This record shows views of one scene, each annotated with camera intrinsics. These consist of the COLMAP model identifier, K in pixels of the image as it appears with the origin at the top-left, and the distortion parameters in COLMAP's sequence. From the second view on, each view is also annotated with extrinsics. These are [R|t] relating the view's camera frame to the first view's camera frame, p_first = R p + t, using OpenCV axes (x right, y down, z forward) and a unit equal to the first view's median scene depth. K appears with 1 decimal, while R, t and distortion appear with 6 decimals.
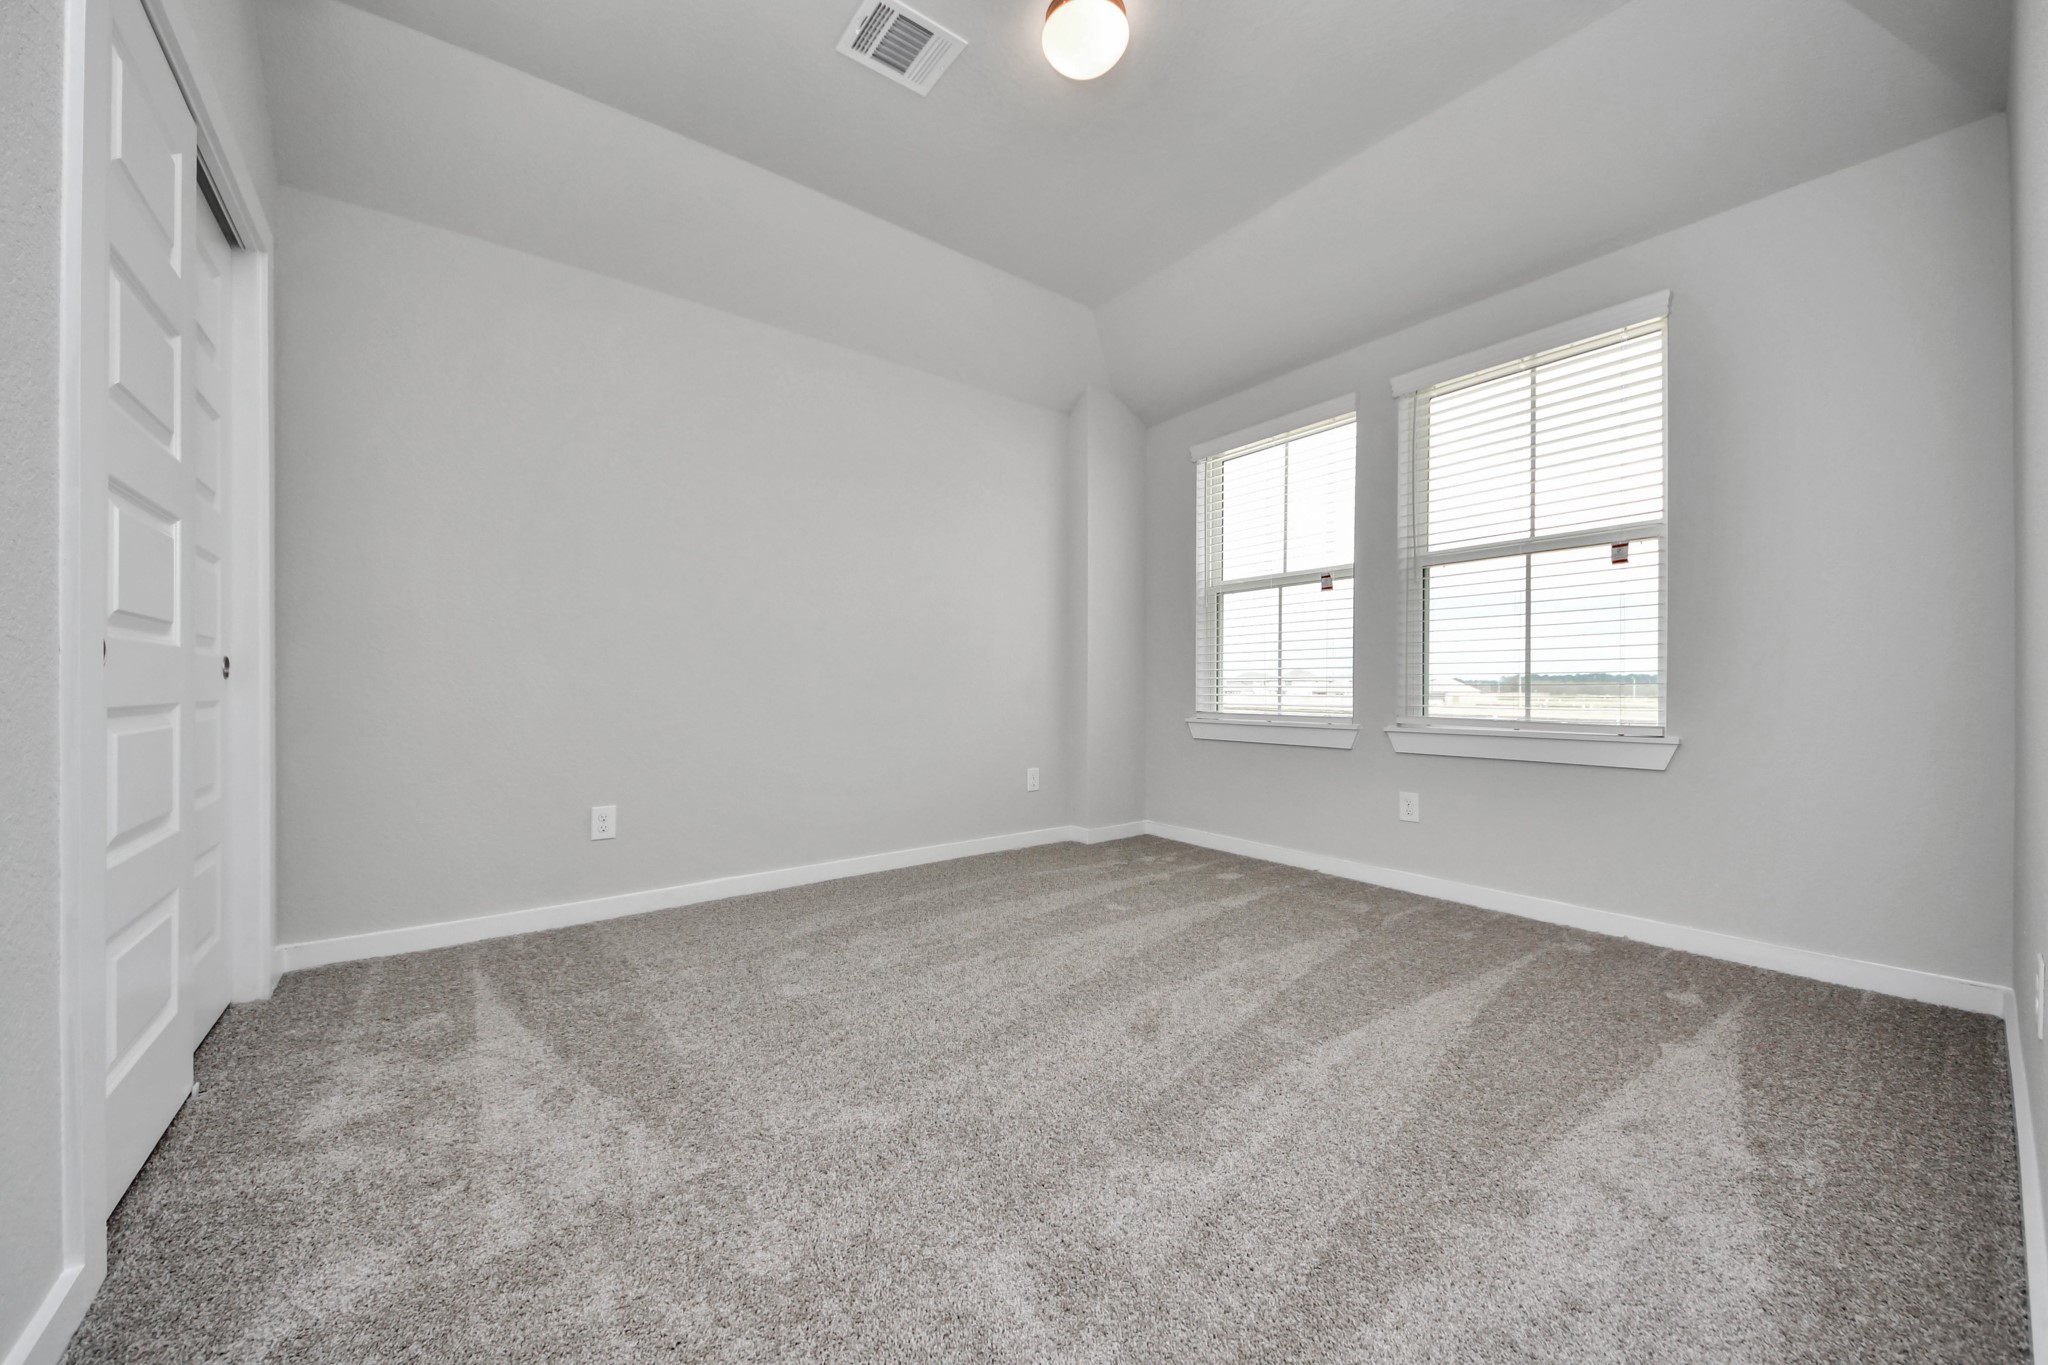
lens RADIAL K [[744.6, 0, 1015.2], [0, 744.6, 686.1], [0, 0, 1]] dist [0.003563, -0.003172]
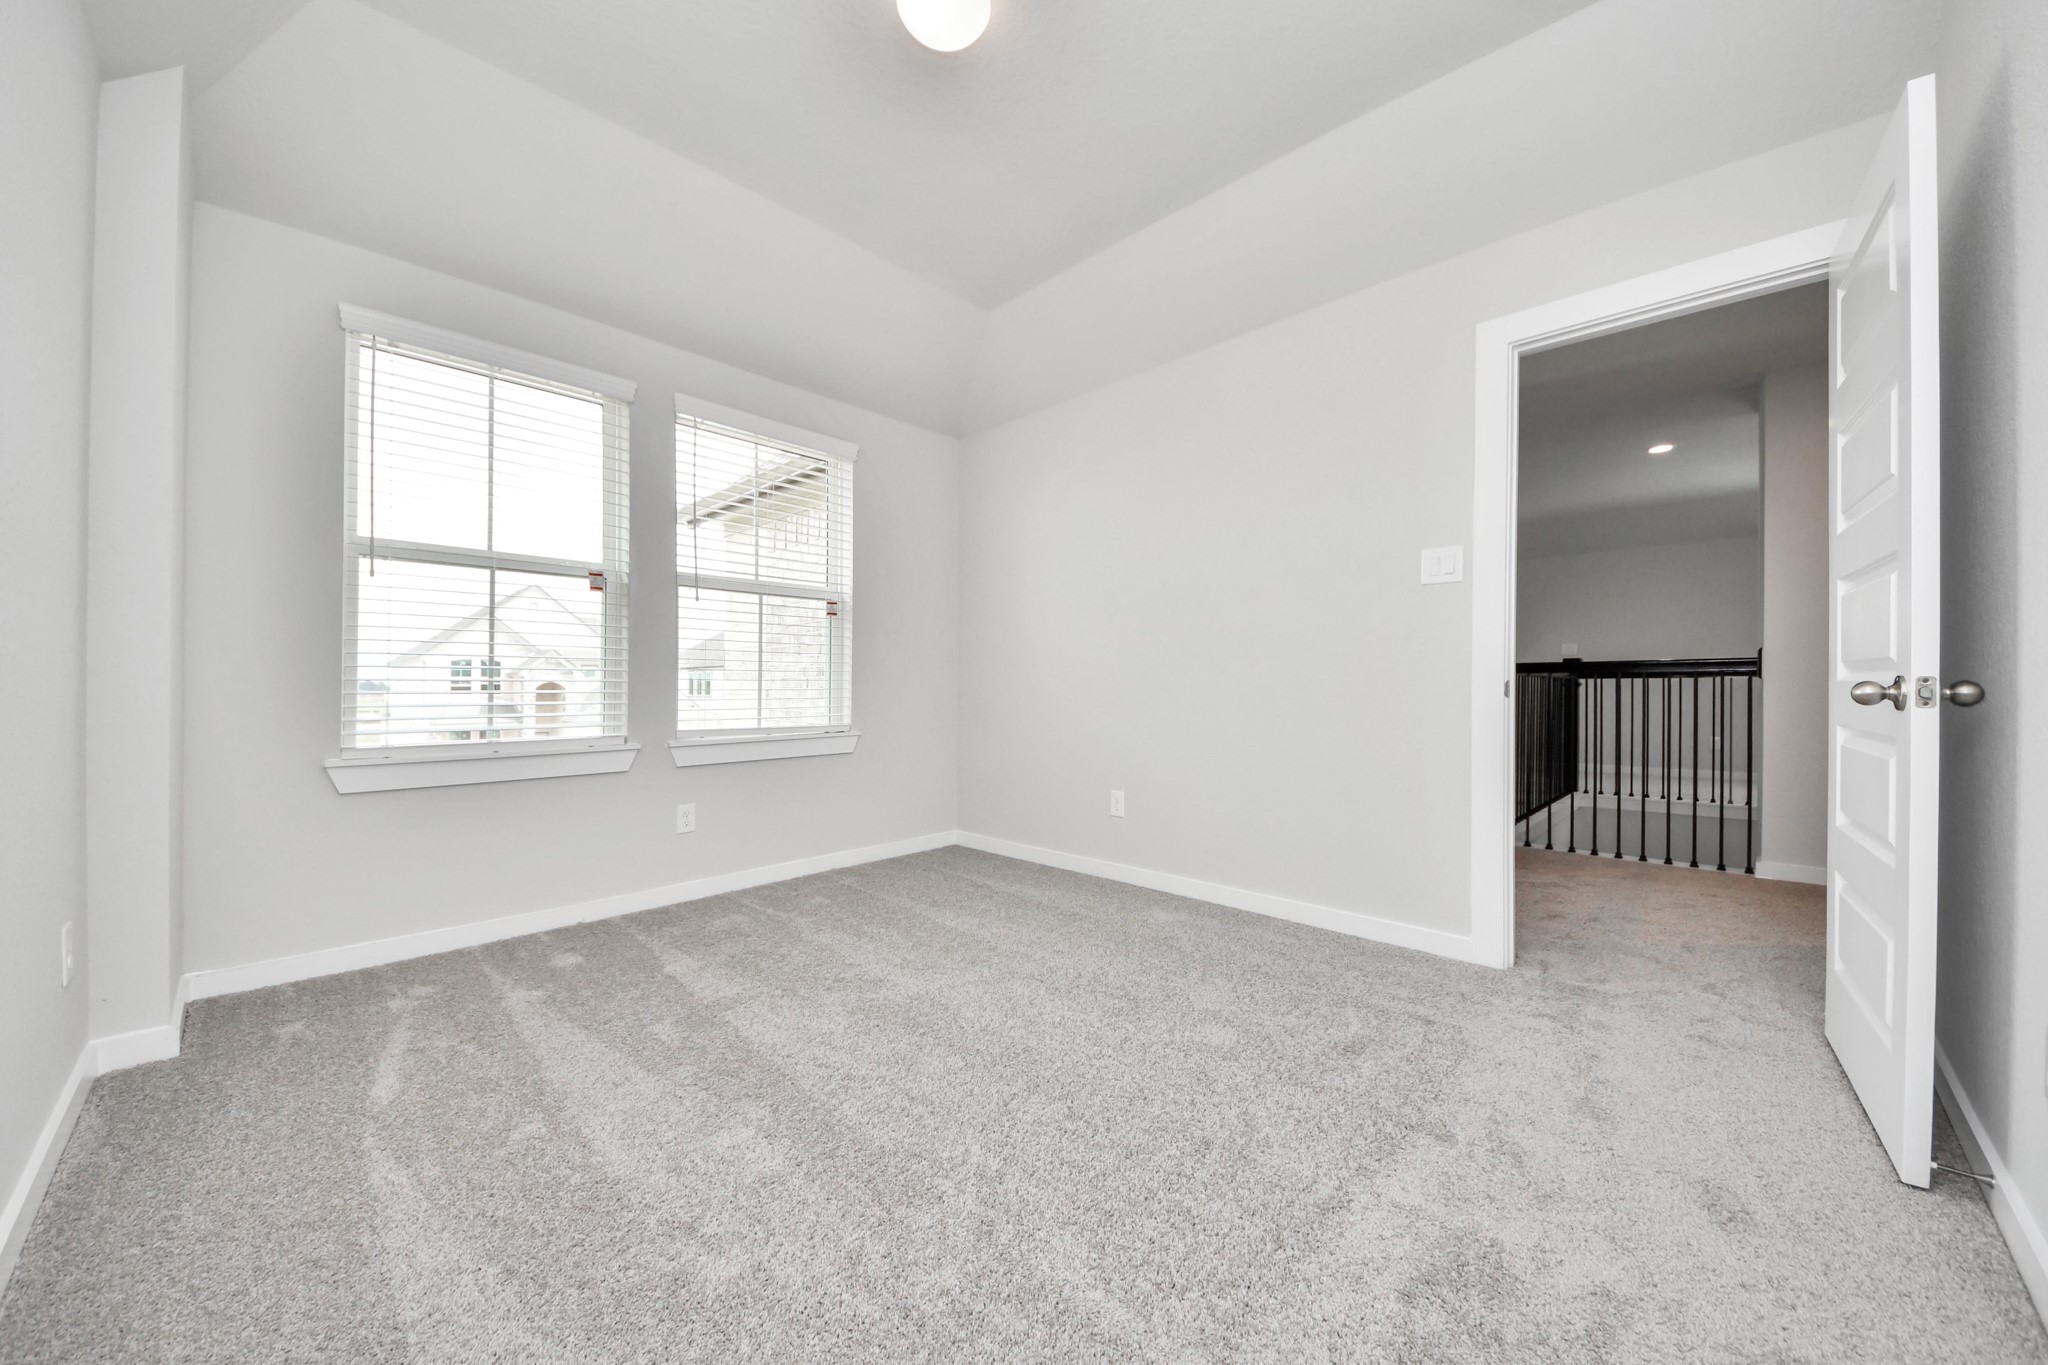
lens RADIAL K [[717.7, 0, 1025.1], [0, 717.7, 690.5], [0, 0, 1]] dist [-0.002743, 0.000021]
pose [[-0.197671, 0.007868, 0.980237, -0.521009], [0.010774, 0.999925, -0.005853, -0.003319], [-0.980209, 0.009404, -0.197741, 0.721399]]
